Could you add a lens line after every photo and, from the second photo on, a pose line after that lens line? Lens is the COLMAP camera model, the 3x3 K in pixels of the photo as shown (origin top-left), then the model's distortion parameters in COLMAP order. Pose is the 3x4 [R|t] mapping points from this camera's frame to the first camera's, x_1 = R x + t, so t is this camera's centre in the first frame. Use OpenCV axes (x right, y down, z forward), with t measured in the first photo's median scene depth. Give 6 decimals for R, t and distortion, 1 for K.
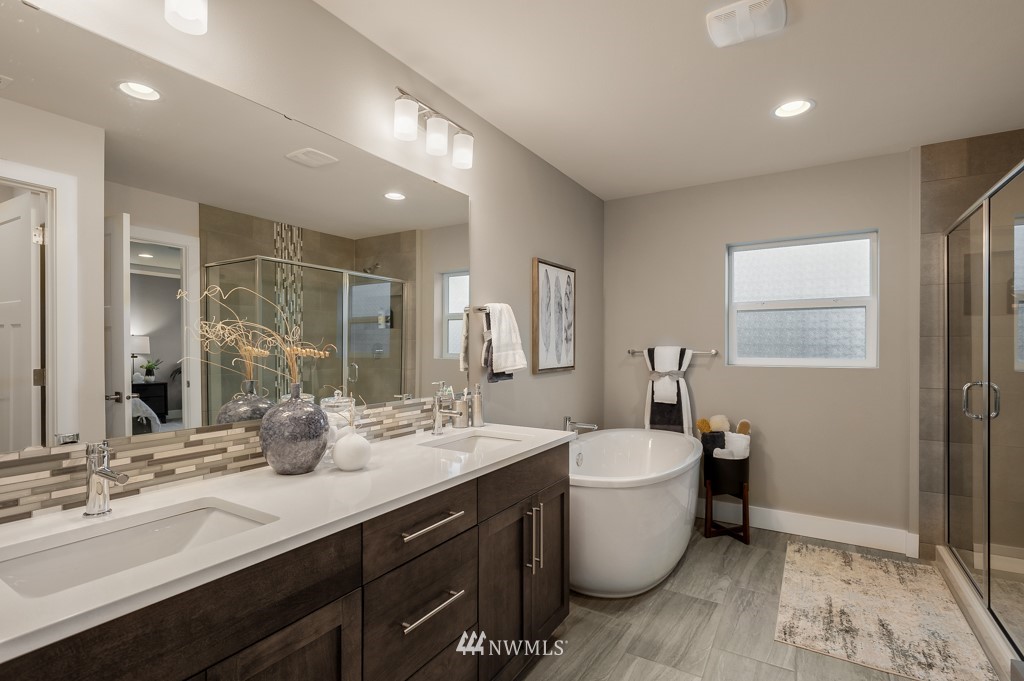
lens RADIAL K [[490.3, 0, 512.0], [0, 490.3, 340.5], [0, 0, 1]] dist [-0.000896, 0.000021]
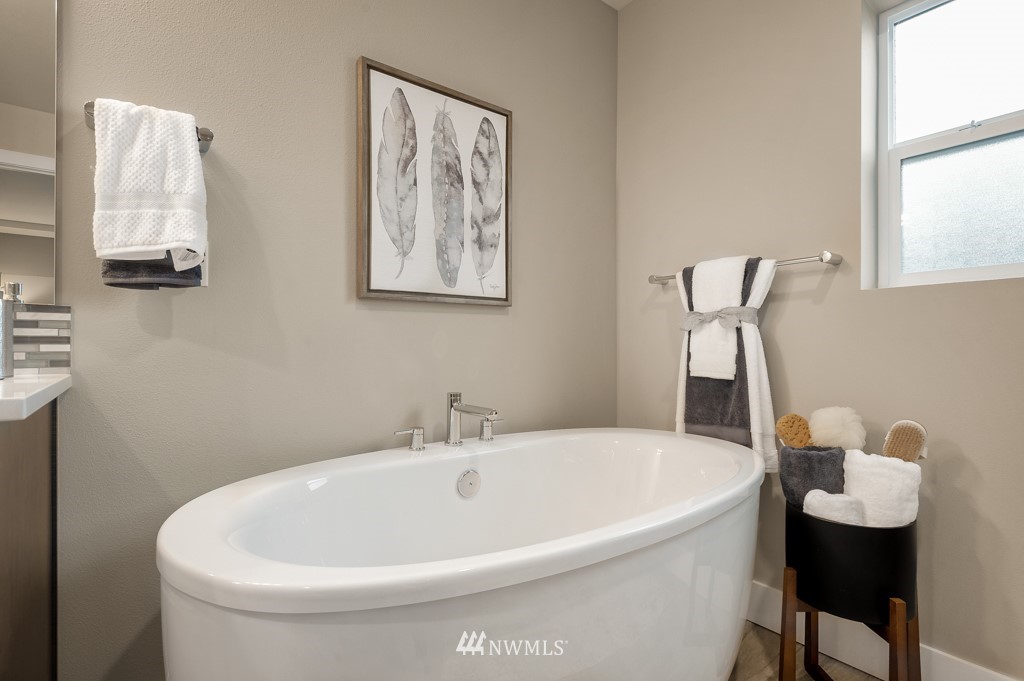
lens RADIAL K [[490.3, 0, 512.0], [0, 490.3, 340.5], [0, 0, 1]] dist [-0.000896, 0.000021]
pose [[0.934758, -0.001569, -0.355282, 0.318098], [-0.000439, 0.999984, -0.005570, 0.100088], [0.355285, 0.005362, 0.934743, 0.528930]]
